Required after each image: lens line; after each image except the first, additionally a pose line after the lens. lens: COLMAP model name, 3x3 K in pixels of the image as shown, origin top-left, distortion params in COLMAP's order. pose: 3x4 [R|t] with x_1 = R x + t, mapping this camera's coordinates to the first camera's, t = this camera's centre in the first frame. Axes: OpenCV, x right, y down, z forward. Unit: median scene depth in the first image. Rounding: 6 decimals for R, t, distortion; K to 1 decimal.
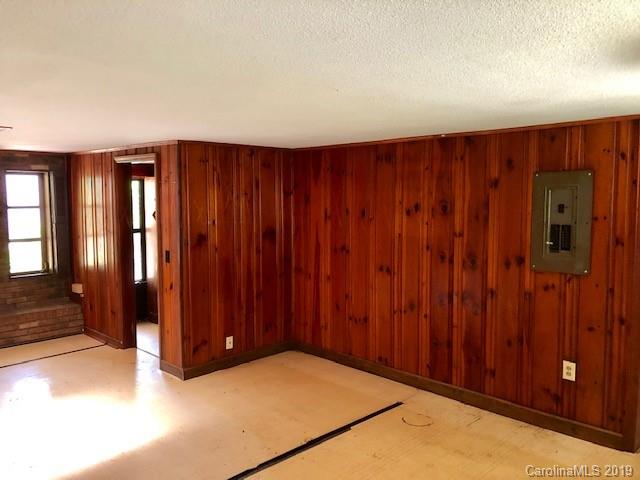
lens RADIAL K [[532.3, 0, 318.9], [0, 532.3, 240.6], [0, 0, 1]] dist [0.012717, 0.004559]
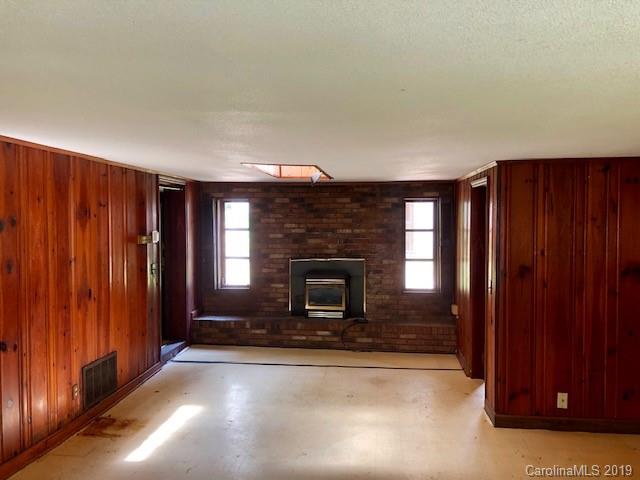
lens RADIAL K [[532.3, 0, 319.0], [0, 532.3, 239.5], [0, 0, 1]] dist [0.012717, 0.004559]
pose [[0.609364, 0.034020, -0.792160, 0.260852], [-0.072220, 0.997308, -0.012724, -0.018600], [0.789595, 0.064964, 0.610180, 0.198372]]
